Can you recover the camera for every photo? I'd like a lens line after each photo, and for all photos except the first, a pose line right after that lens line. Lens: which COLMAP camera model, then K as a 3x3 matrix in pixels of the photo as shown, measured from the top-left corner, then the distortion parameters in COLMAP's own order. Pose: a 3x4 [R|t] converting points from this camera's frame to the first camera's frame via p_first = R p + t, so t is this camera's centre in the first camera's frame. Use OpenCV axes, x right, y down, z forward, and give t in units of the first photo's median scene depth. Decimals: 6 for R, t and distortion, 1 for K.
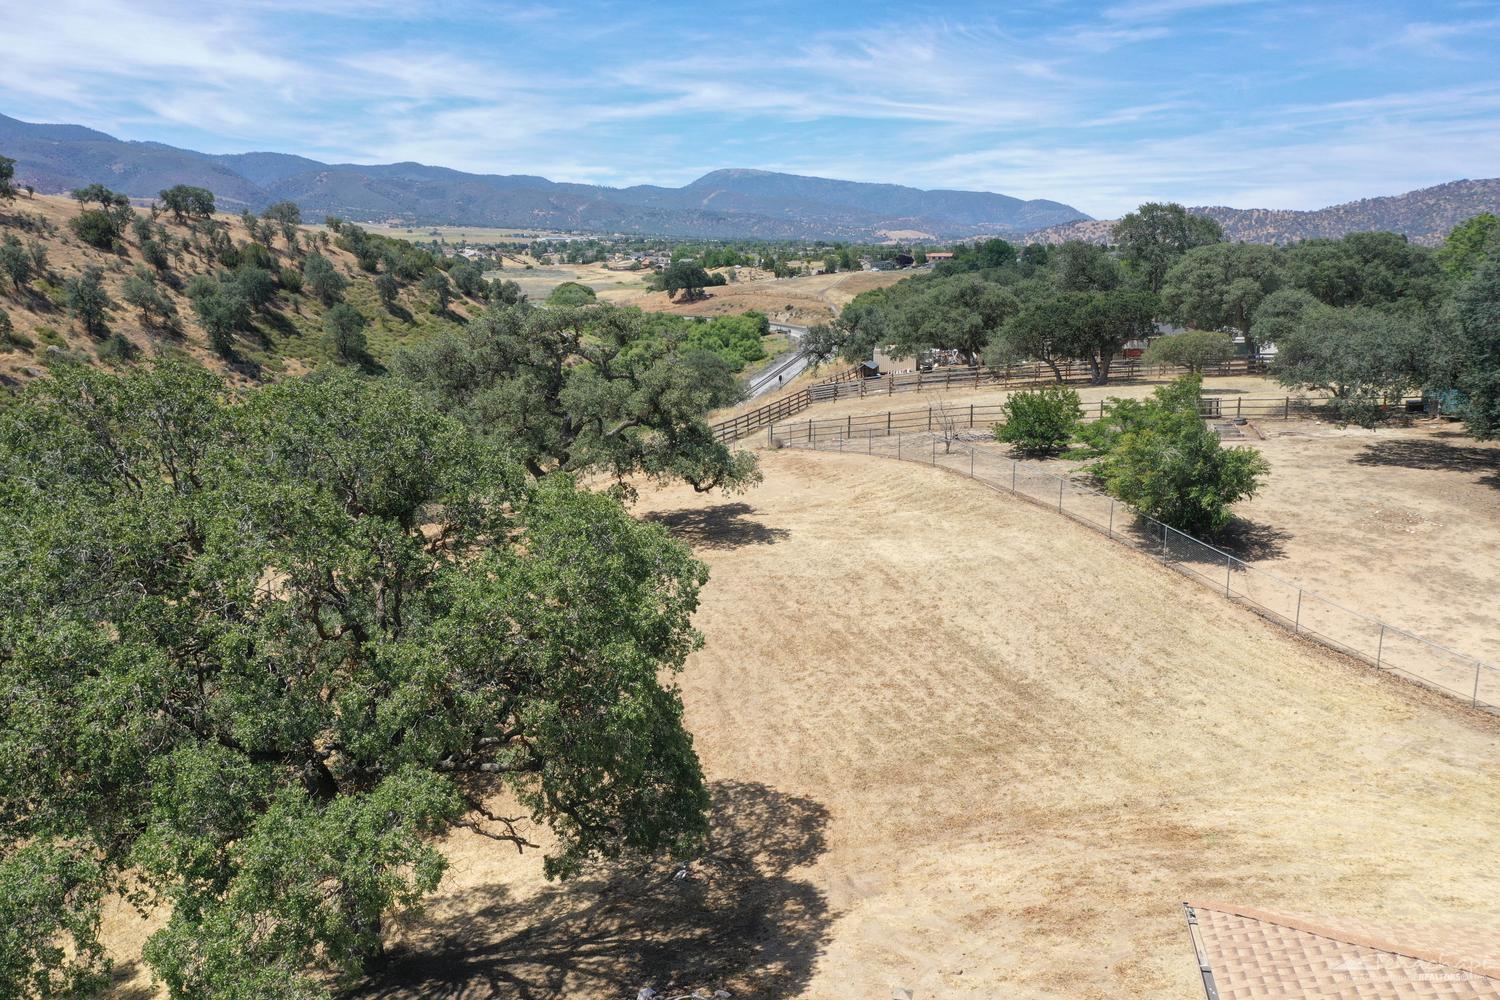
lens RADIAL K [[1229.5, 0, 750.1], [0, 1229.5, 499.8], [0, 0, 1]] dist [-0.006286, 0.029391]
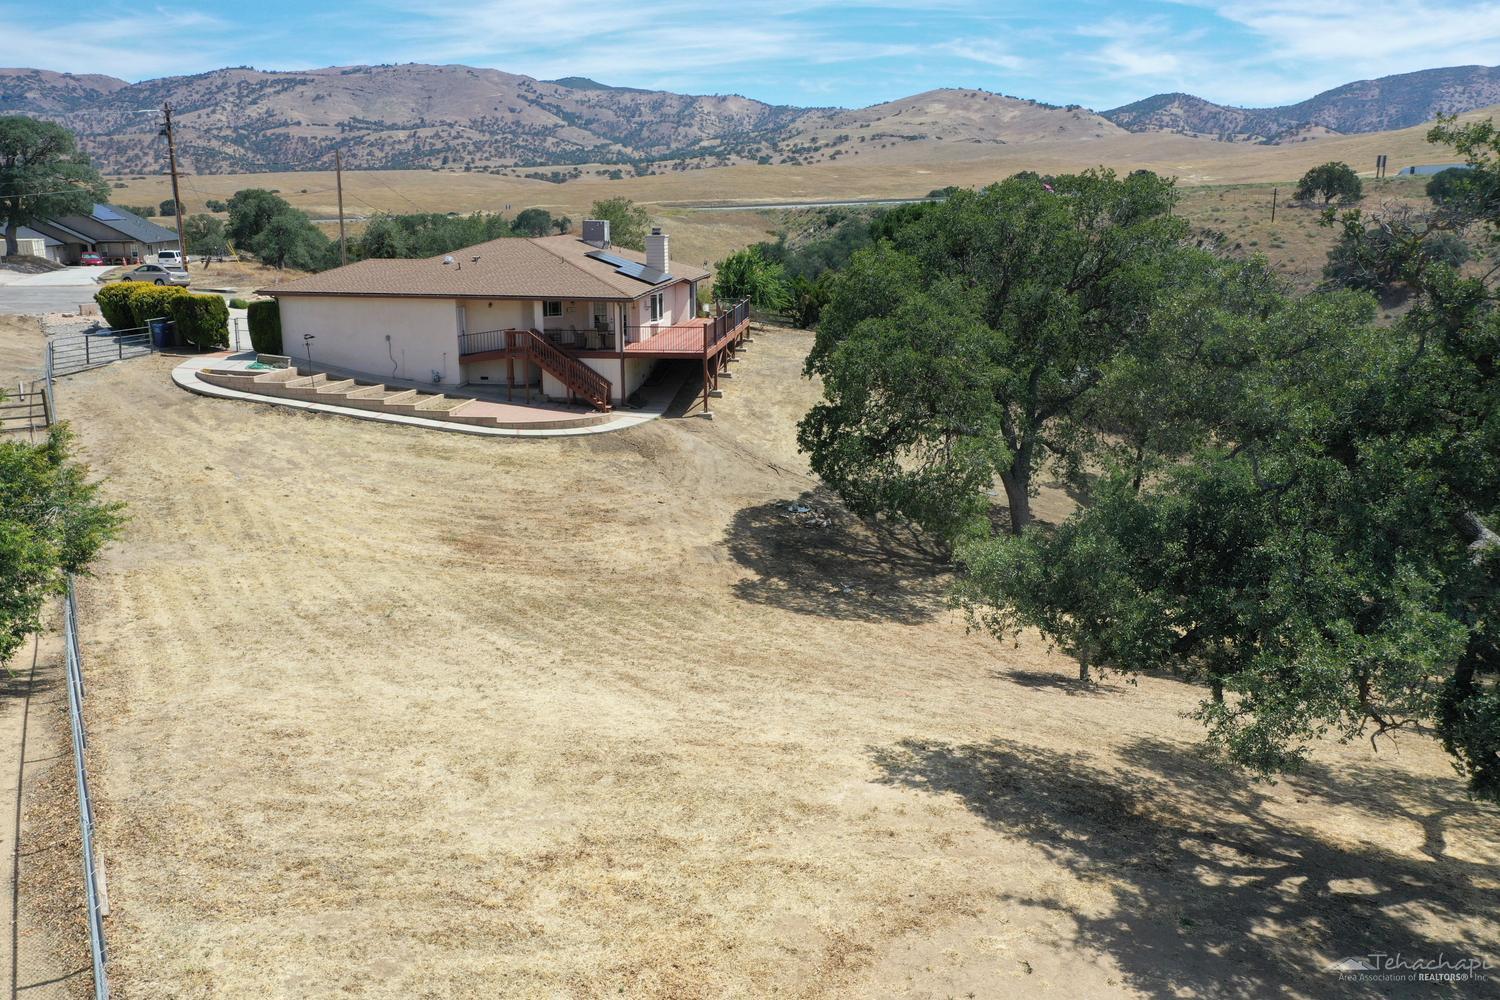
lens RADIAL K [[1229.5, 0, 750.6], [0, 1229.5, 500.2], [0, 0, 1]] dist [-0.006286, 0.029391]
pose [[-0.994412, 0.009814, -0.105108, 0.184671], [-0.033197, 0.916083, 0.399612, -0.320401], [0.100210, 0.400868, -0.910639, 2.229925]]
